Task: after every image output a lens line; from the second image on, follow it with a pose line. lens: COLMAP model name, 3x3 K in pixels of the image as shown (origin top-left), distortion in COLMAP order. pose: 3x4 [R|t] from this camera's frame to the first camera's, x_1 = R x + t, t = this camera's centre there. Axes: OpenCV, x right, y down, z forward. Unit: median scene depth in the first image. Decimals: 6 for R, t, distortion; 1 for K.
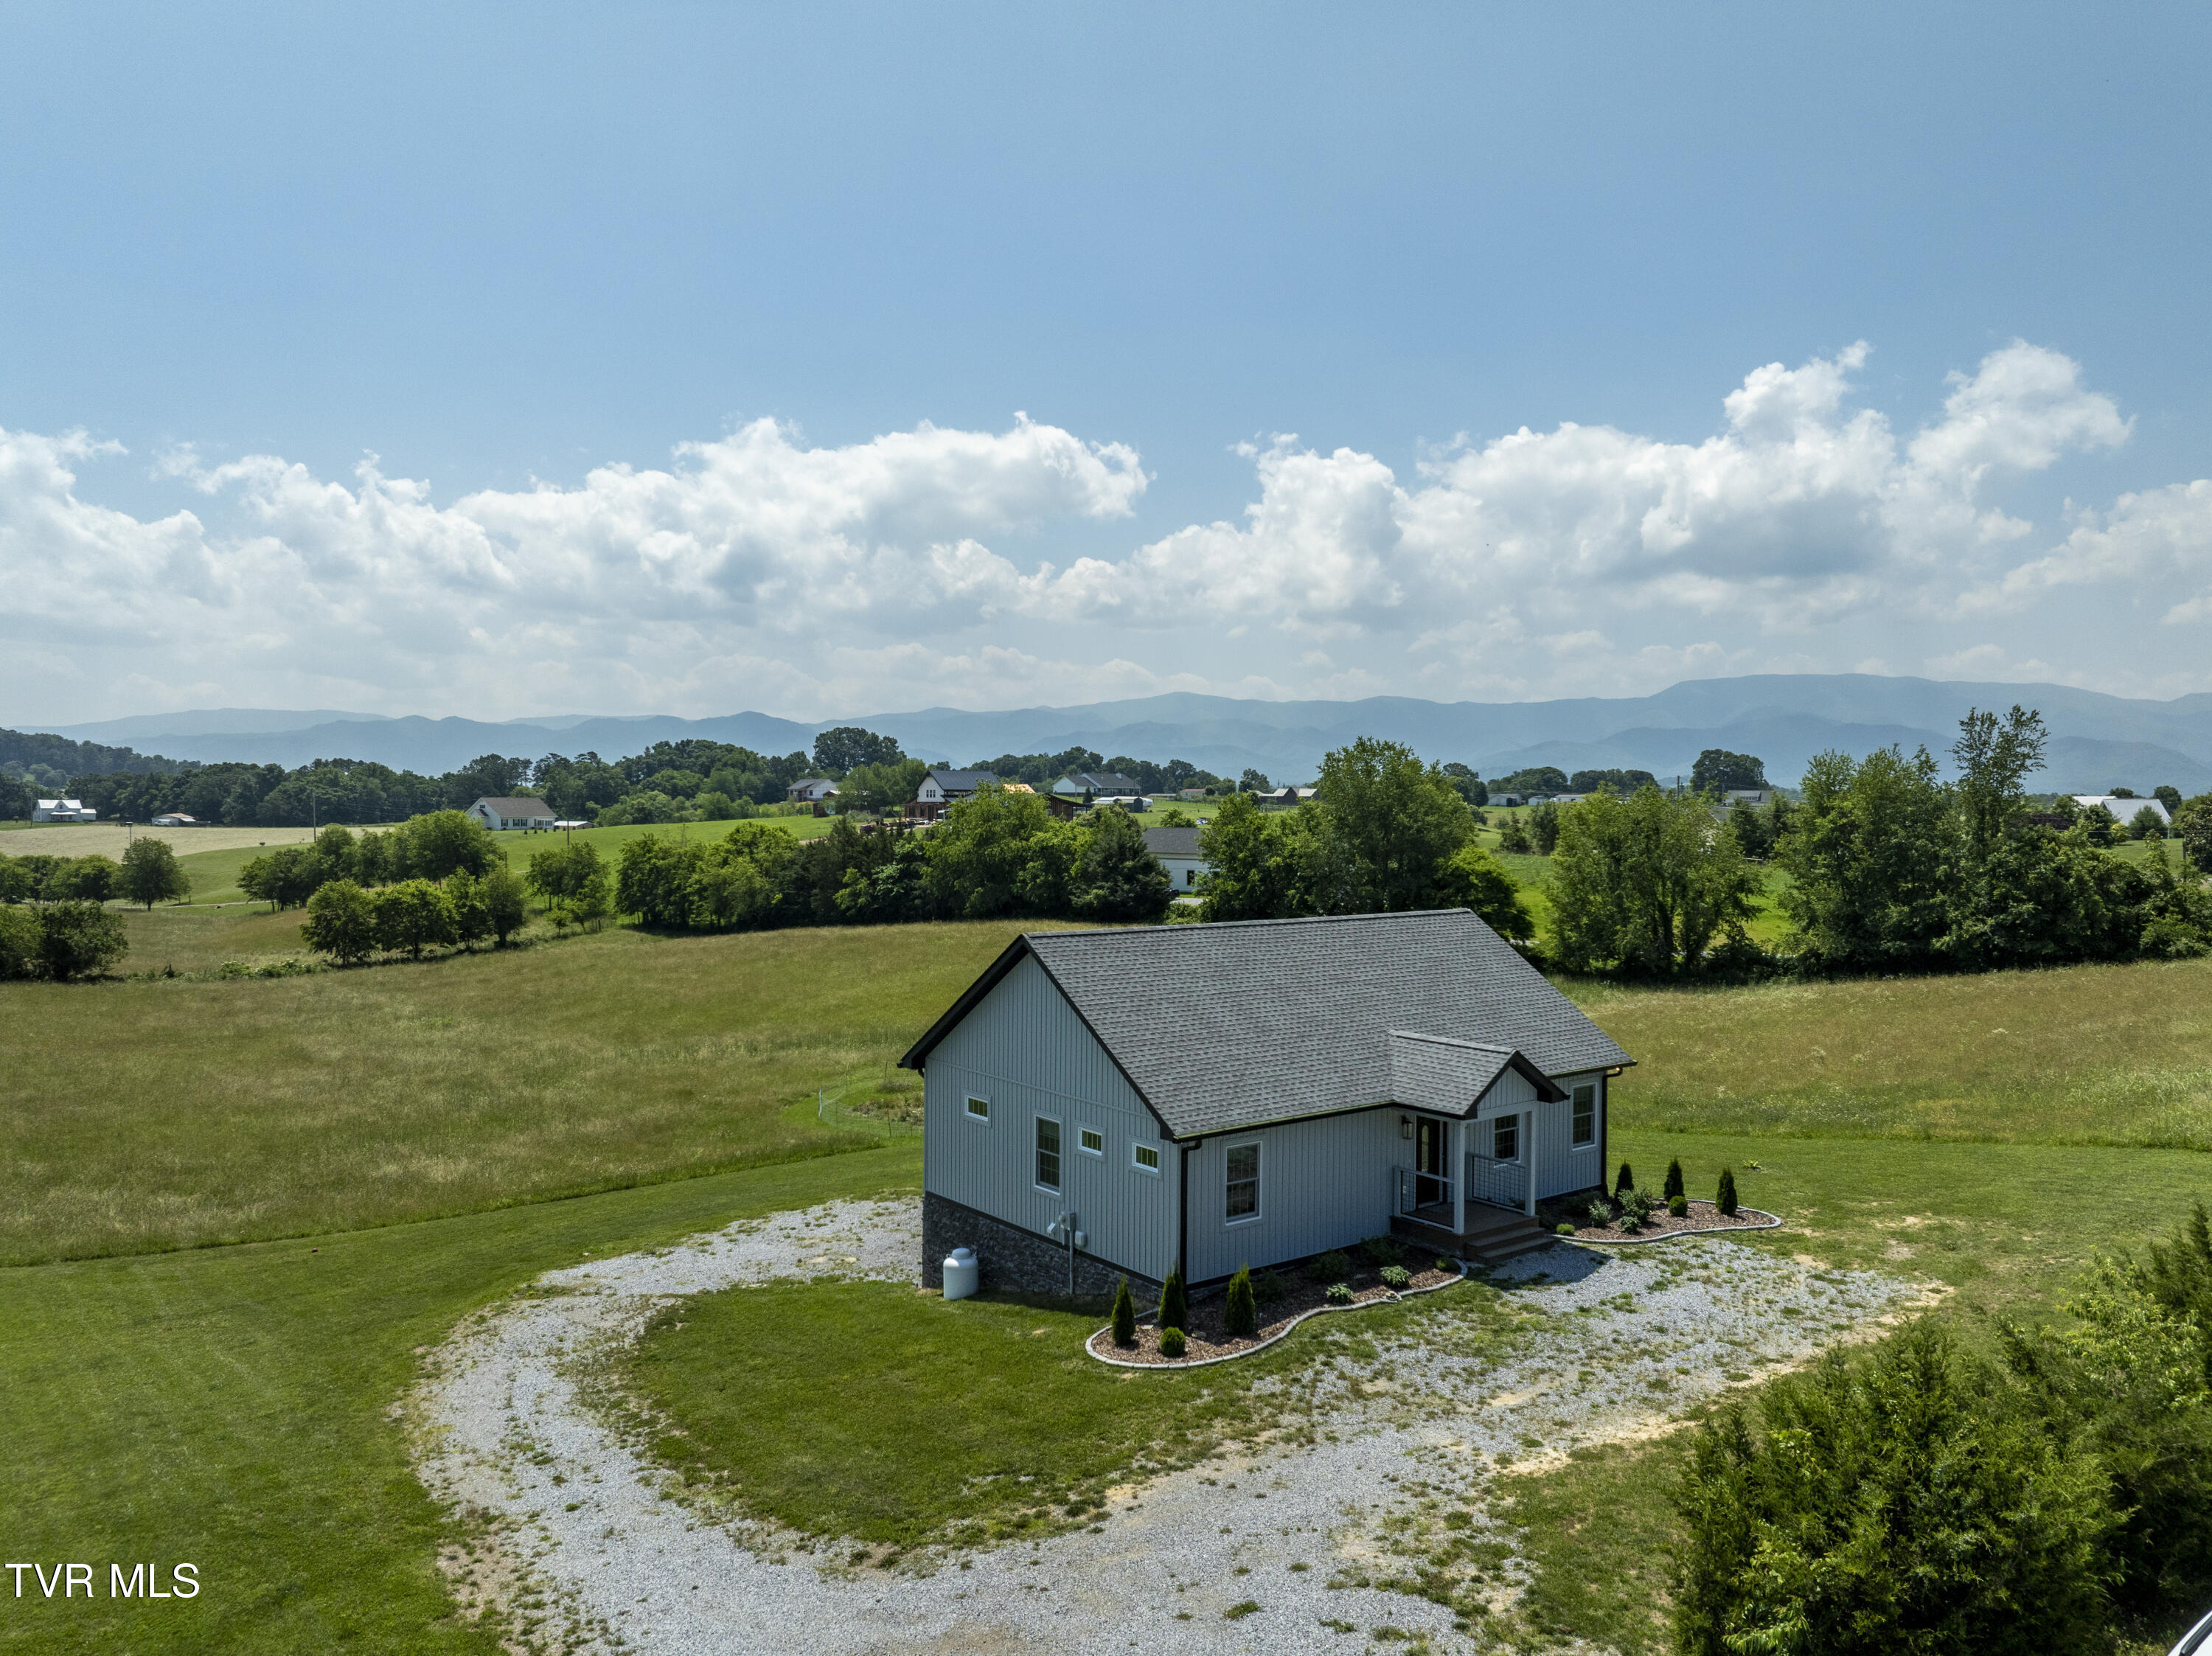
lens RADIAL K [[1591.9, 0, 1132.2], [0, 1591.9, 794.3], [0, 0, 1]] dist [-0.035239, -0.001380]
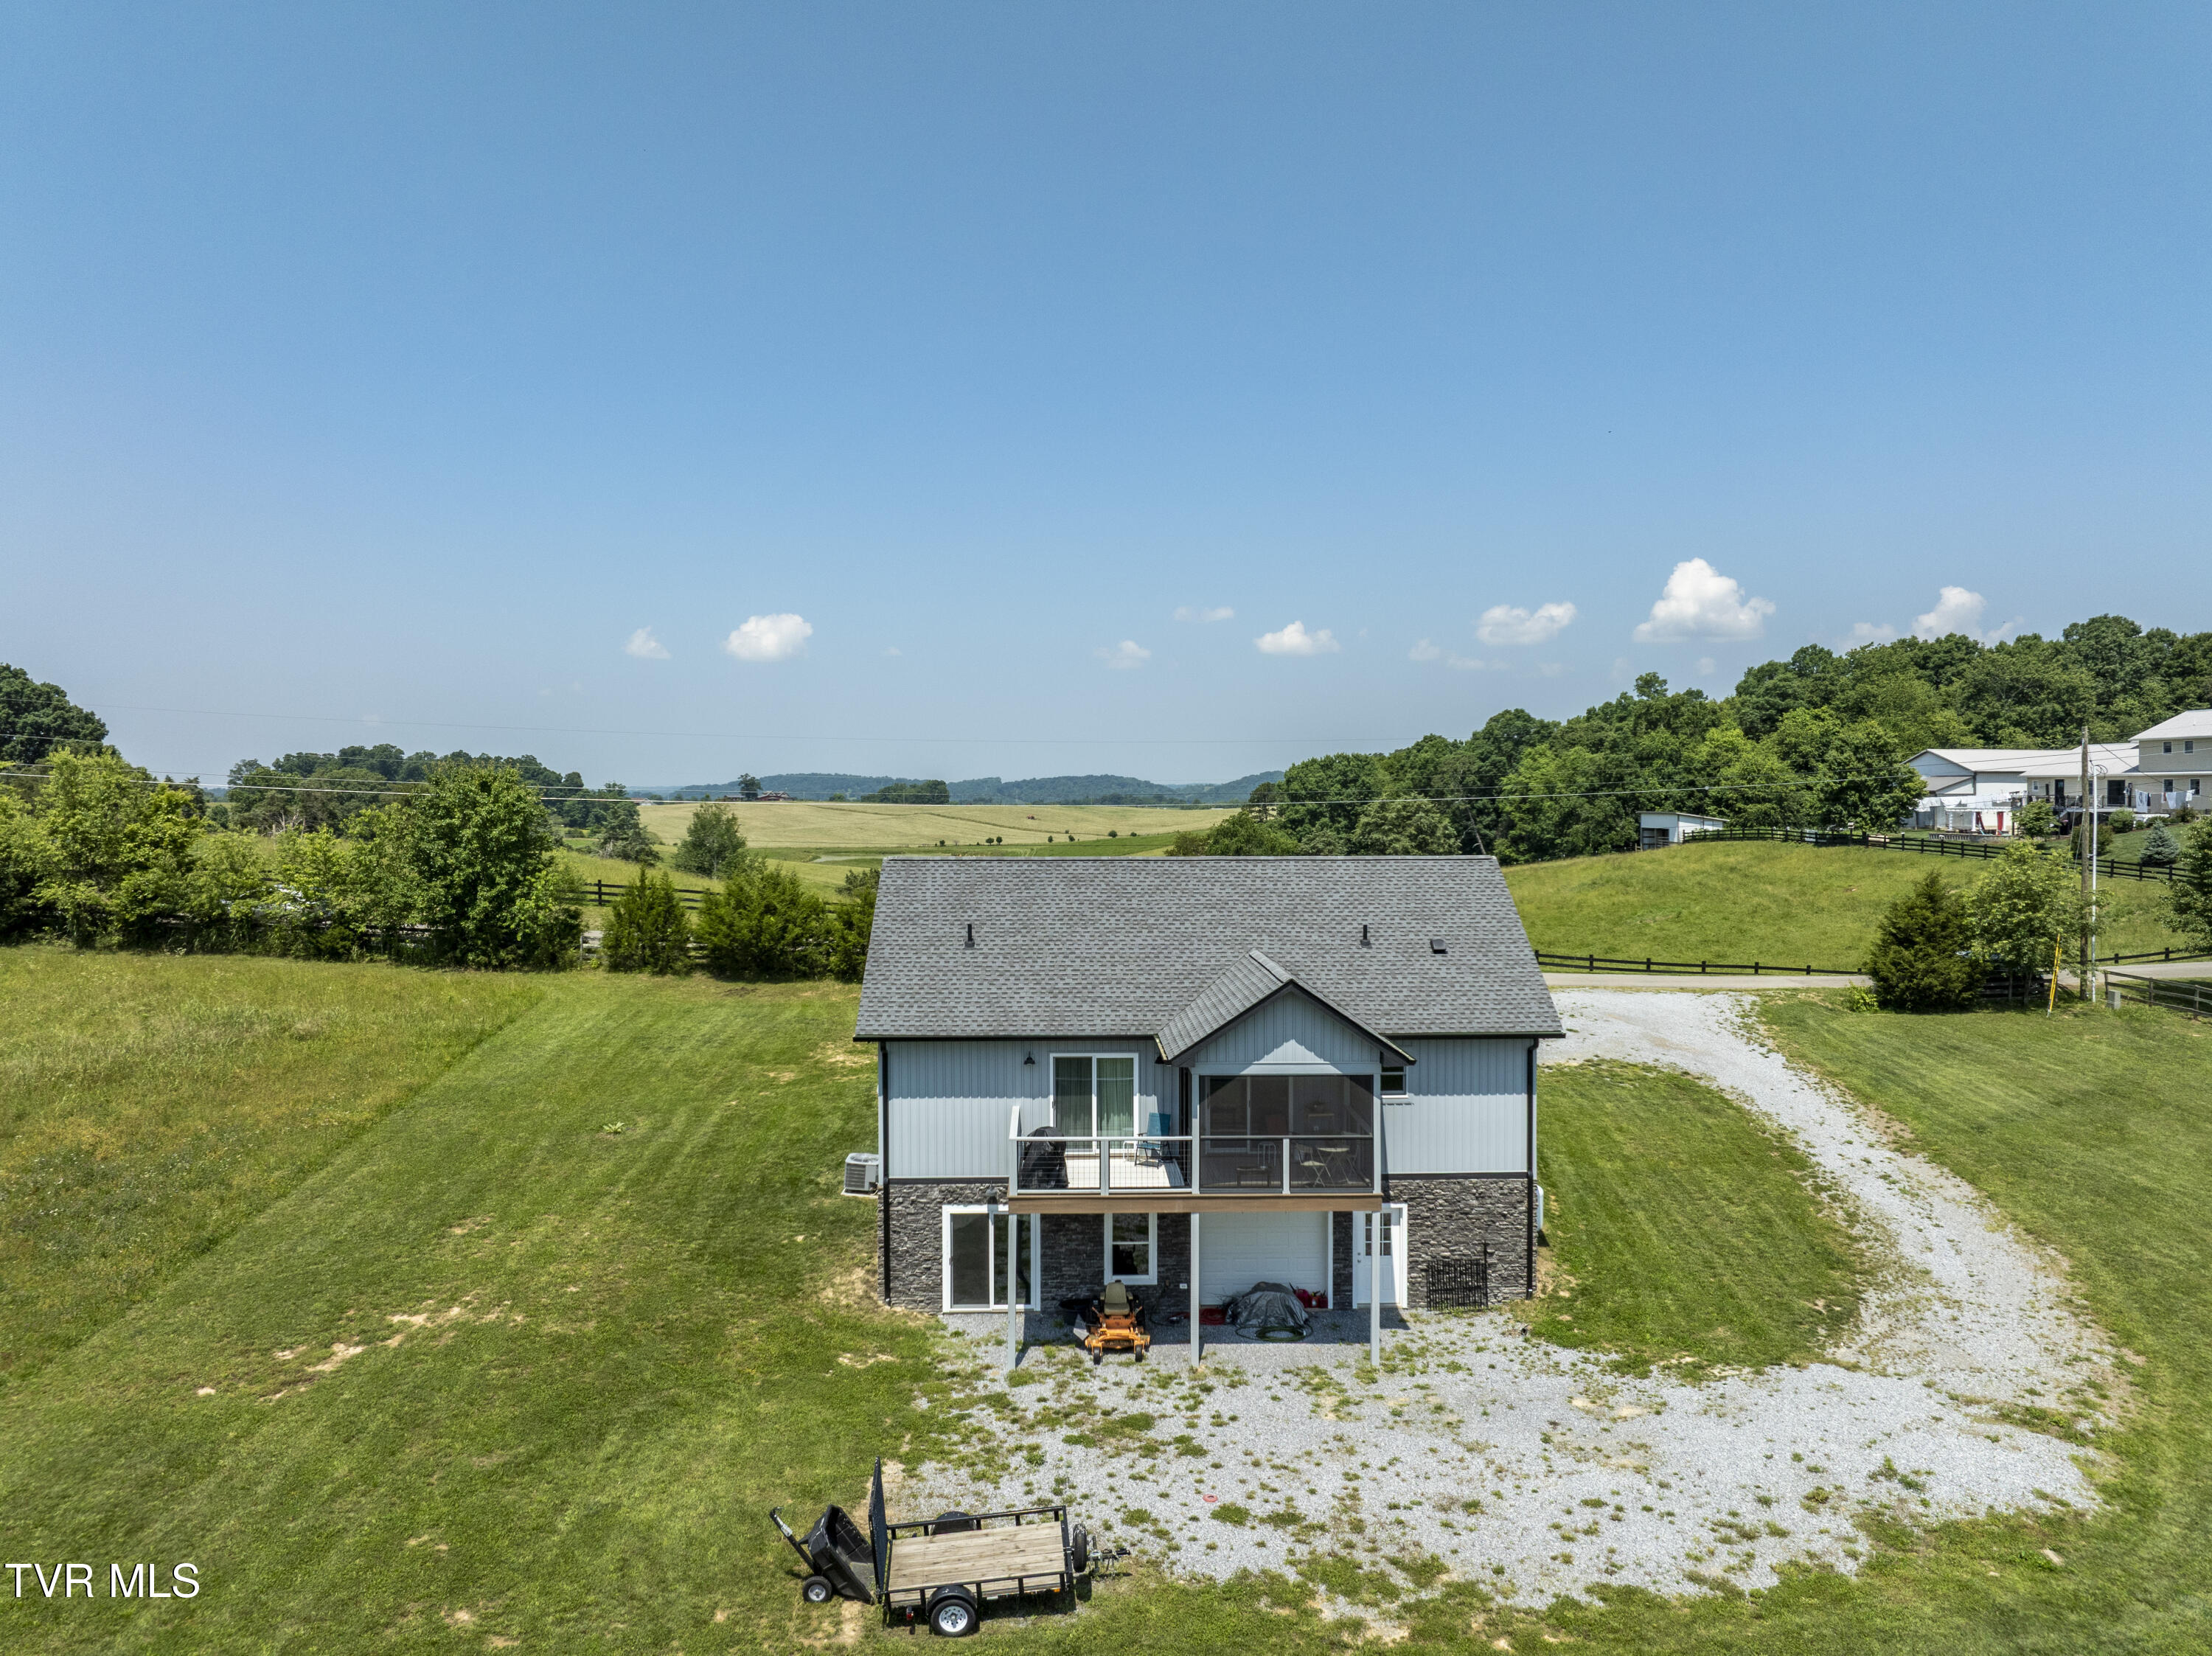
lens RADIAL K [[1559.3, 0, 1116.6], [0, 1559.3, 791.5], [0, 0, 1]] dist [-0.038026, 0.000301]
pose [[-0.809845, -0.002846, 0.586637, -0.115602], [-0.002873, 0.999995, 0.000886, 0.009293], [-0.586637, -0.000968, -0.809850, 0.473657]]
